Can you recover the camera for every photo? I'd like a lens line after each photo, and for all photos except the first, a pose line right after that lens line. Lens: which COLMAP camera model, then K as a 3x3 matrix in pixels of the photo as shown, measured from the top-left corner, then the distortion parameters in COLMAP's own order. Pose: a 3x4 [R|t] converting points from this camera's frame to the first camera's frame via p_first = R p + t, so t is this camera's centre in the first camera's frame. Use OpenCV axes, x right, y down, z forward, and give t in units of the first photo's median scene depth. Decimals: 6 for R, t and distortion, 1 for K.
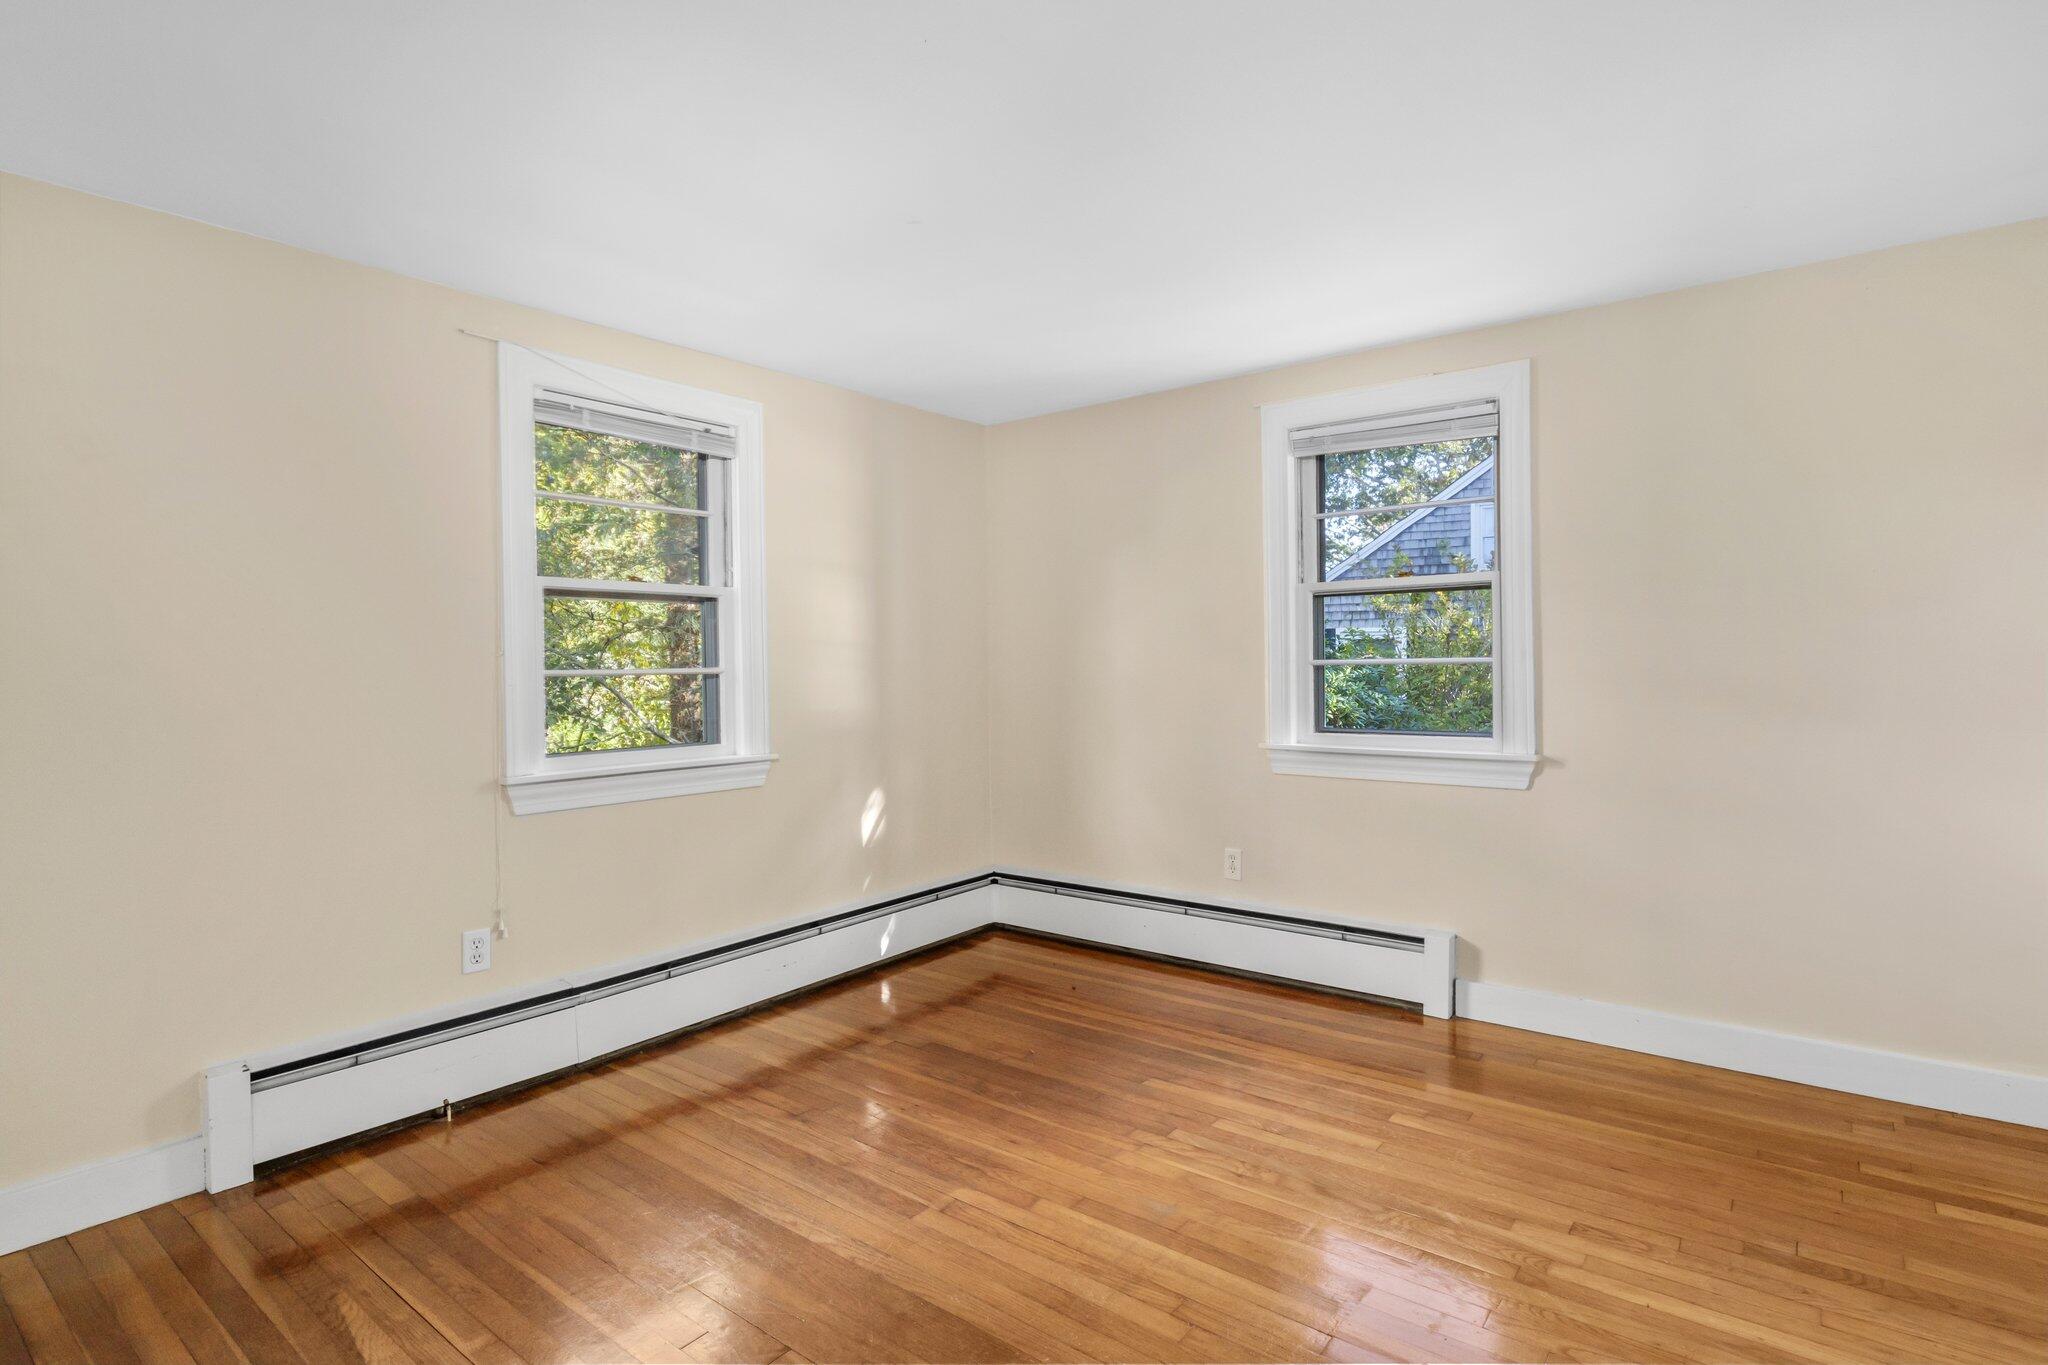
lens RADIAL K [[1020.3, 0, 1029.0], [0, 1020.3, 678.8], [0, 0, 1]] dist [-0.014279, 0.000958]
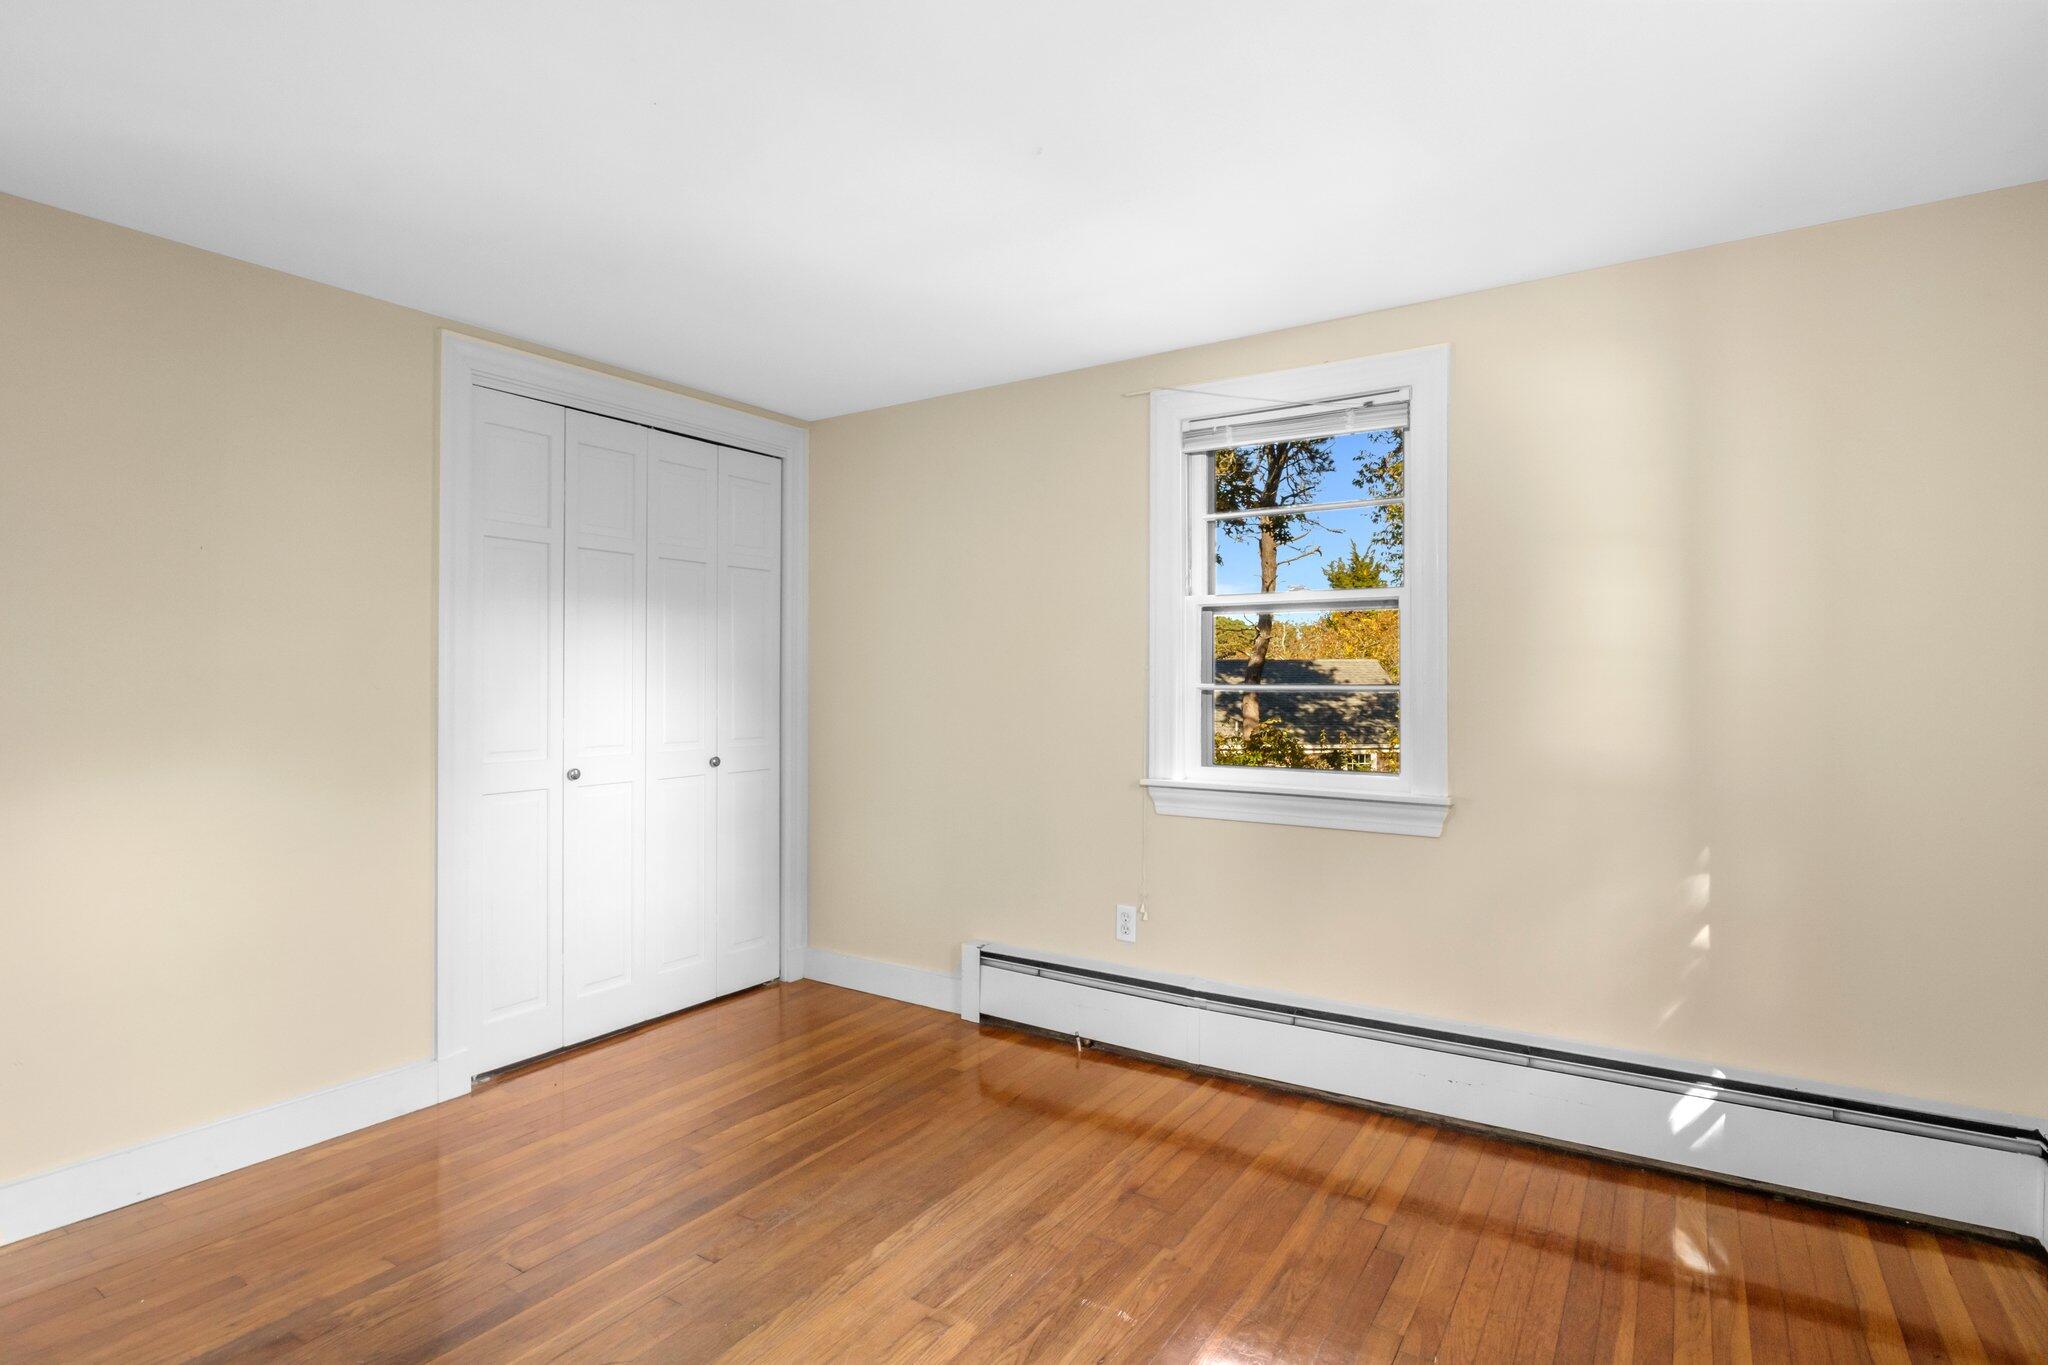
lens RADIAL K [[1010.6, 0, 1041.4], [0, 1010.6, 677.6], [0, 0, 1]] dist [-0.012437, -0.000193]
pose [[0.087843, 0.009239, -0.996092, 0.568058], [-0.020407, 0.999764, 0.007474, -0.019638], [0.995925, 0.019671, 0.088010, 0.752785]]
